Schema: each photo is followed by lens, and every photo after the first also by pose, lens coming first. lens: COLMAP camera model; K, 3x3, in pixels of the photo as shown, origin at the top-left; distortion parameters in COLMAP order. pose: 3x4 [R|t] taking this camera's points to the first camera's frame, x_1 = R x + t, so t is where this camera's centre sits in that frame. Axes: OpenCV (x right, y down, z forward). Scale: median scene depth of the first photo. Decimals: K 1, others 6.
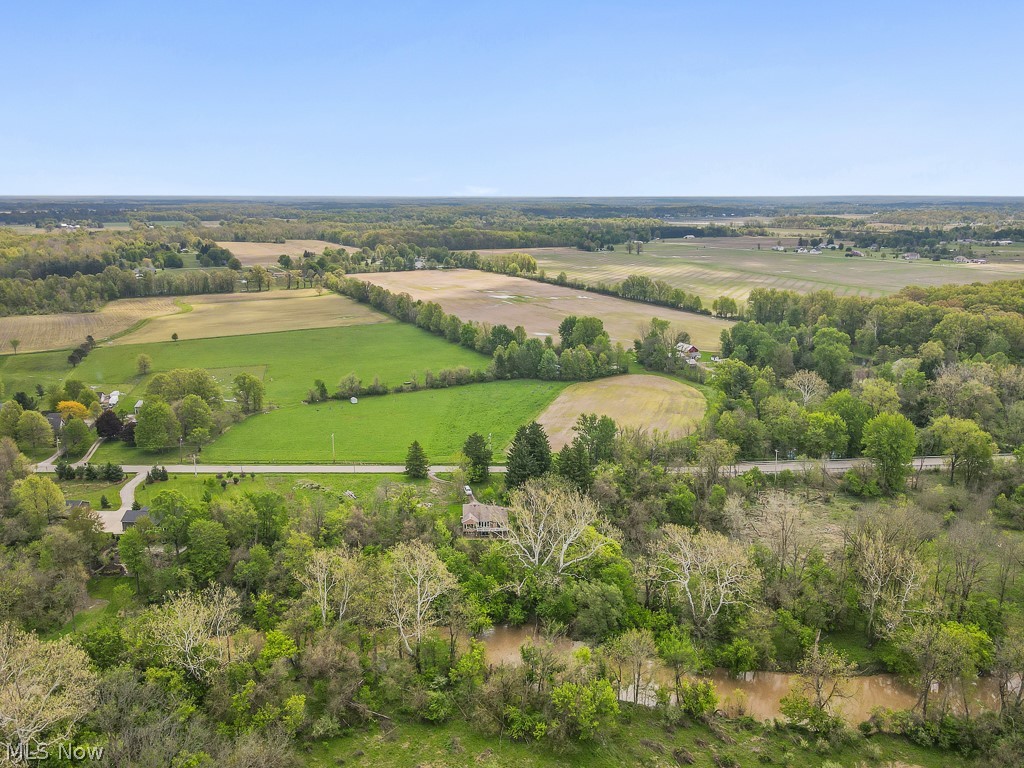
lens RADIAL K [[749.4, 0, 502.7], [0, 749.4, 384.0], [0, 0, 1]] dist [0.021032, 0.000066]
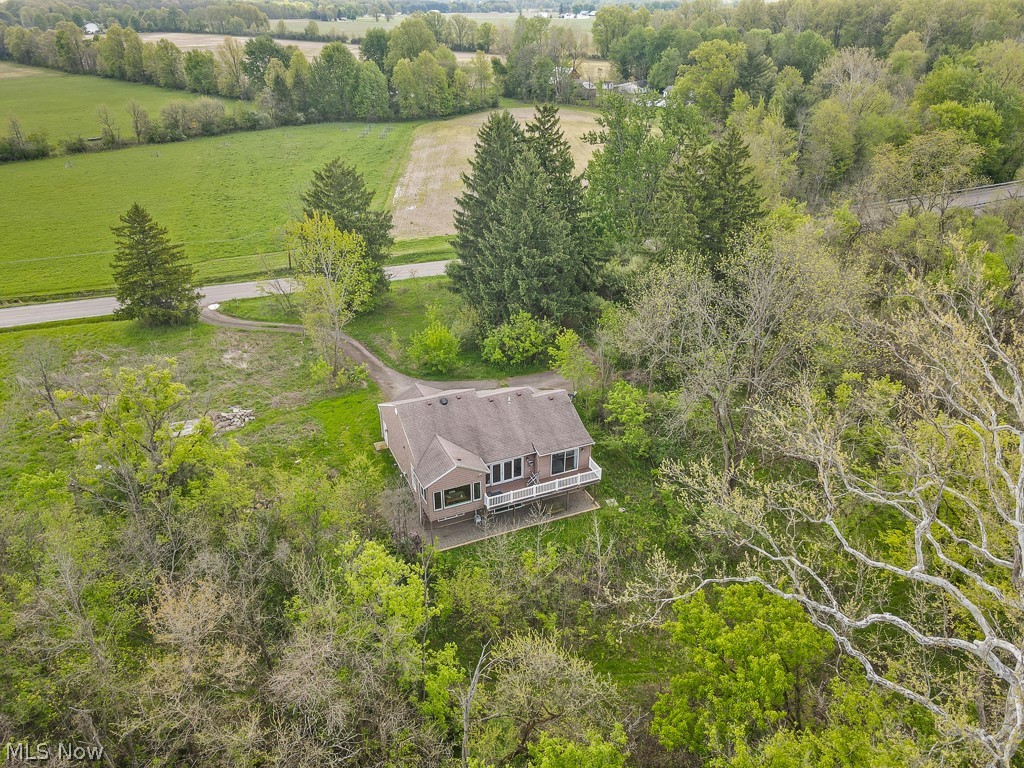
lens RADIAL K [[749.4, 0, 502.7], [0, 749.4, 384.0], [0, 0, 1]] dist [0.021032, 0.000066]
pose [[0.939345, -0.160447, 0.303129, -0.056999], [0.084633, 0.964933, 0.248477, 0.058361], [-0.332366, -0.207751, 0.919985, 0.465573]]
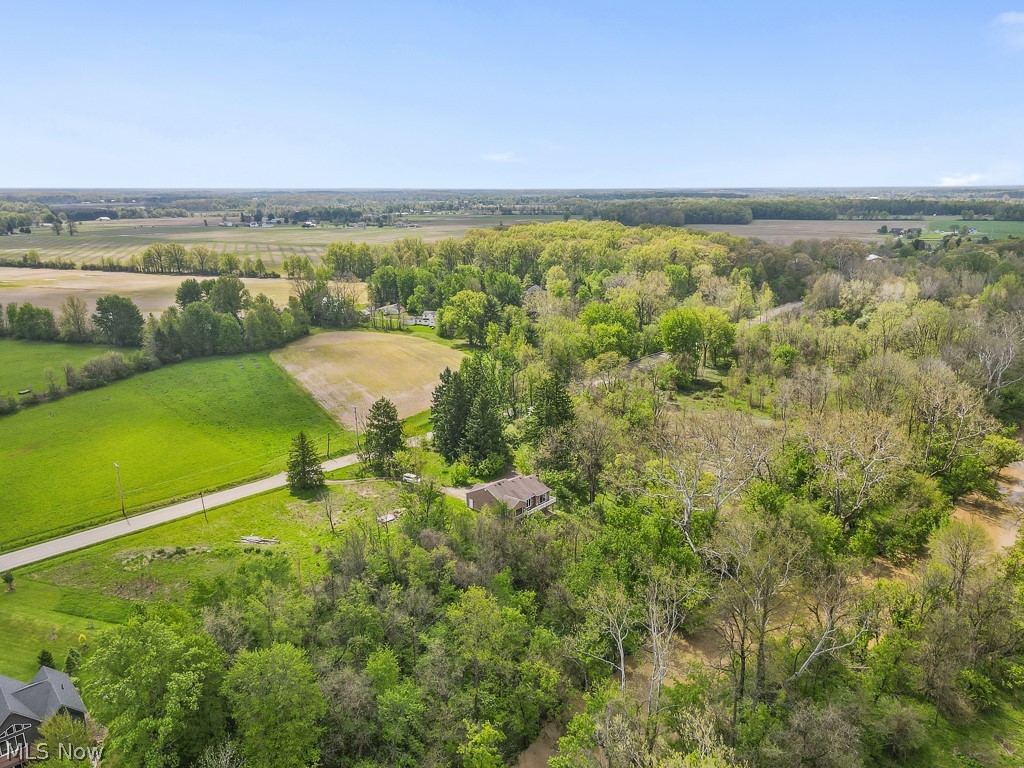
lens RADIAL K [[749.4, 0, 502.7], [0, 749.4, 384.0], [0, 0, 1]] dist [0.021032, 0.000066]
pose [[0.711449, -0.182044, 0.678749, -0.295955], [0.173293, 0.981484, 0.081598, 0.010590], [-0.681036, 0.059570, 0.729823, 0.299006]]
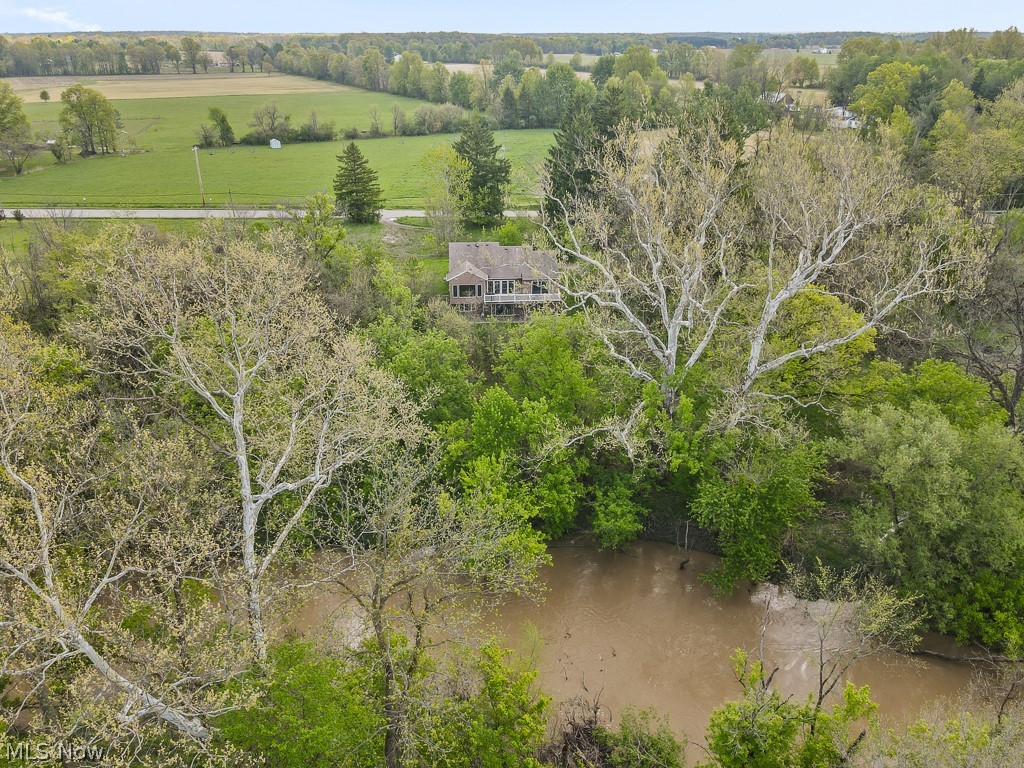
lens RADIAL K [[749.4, 0, 502.7], [0, 749.4, 384.0], [0, 0, 1]] dist [0.021032, 0.000066]
pose [[0.999960, -0.004129, 0.007892, -0.016653], [0.002506, 0.980678, 0.195615, 0.094554], [-0.008547, -0.195587, 0.980649, 0.350726]]
